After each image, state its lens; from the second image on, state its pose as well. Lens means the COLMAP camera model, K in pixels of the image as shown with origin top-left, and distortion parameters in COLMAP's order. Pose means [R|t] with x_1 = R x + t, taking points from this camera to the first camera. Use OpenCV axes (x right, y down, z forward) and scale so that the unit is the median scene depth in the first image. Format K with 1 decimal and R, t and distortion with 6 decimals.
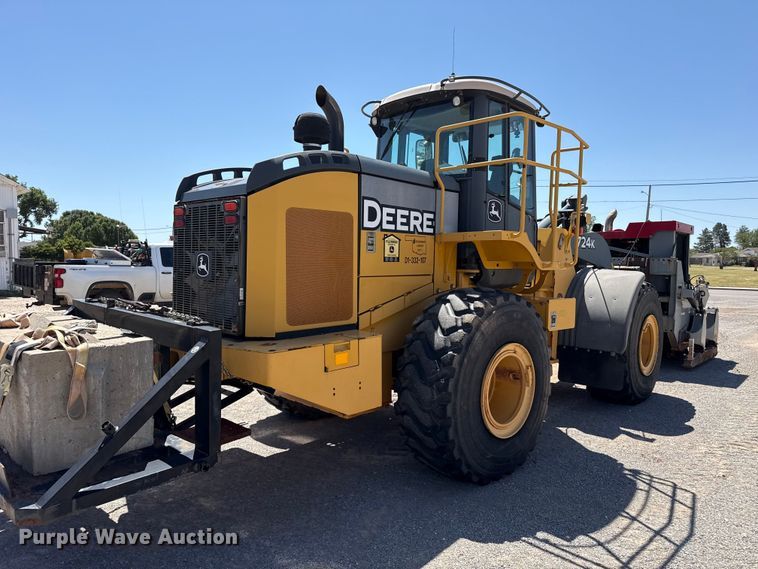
lens RADIAL K [[540.7, 0, 378.0], [0, 540.7, 285.1], [0, 0, 1]] dist [0.035787, -0.041186]
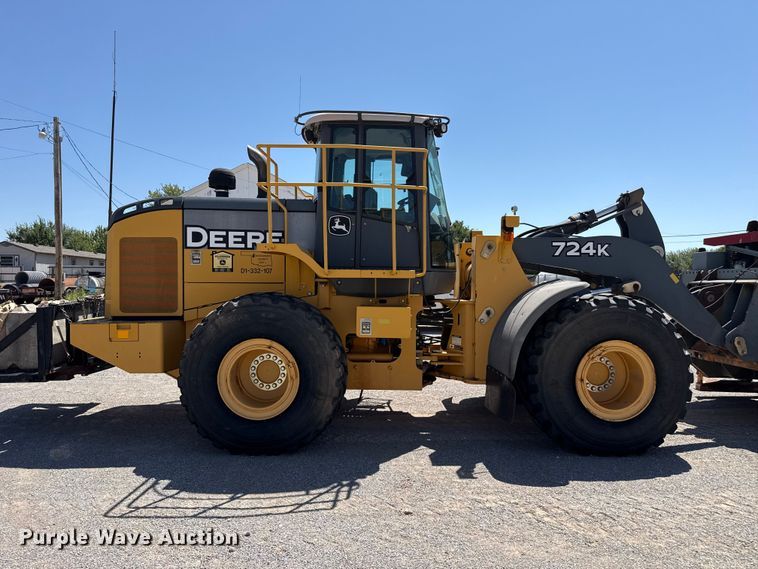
lens RADIAL K [[540.7, 0, 375.3], [0, 540.7, 281.0], [0, 0, 1]] dist [0.035787, -0.041186]
pose [[0.697302, -0.002986, -0.716771, 1.307447], [-0.033716, 0.998748, -0.036961, 0.016875], [0.715984, 0.049939, 0.696328, 0.369472]]
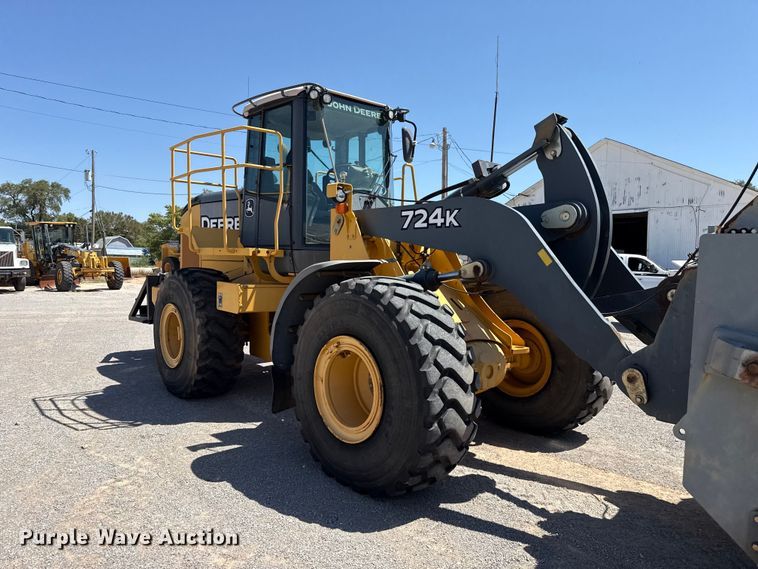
lens RADIAL K [[540.7, 0, 376.7], [0, 540.7, 281.1], [0, 0, 1]] dist [0.035787, -0.041186]
pose [[-0.093248, 0.023662, -0.995362, 1.724905], [-0.071455, 0.996981, 0.030395, -0.040339], [0.993076, 0.073958, -0.091275, 1.745720]]
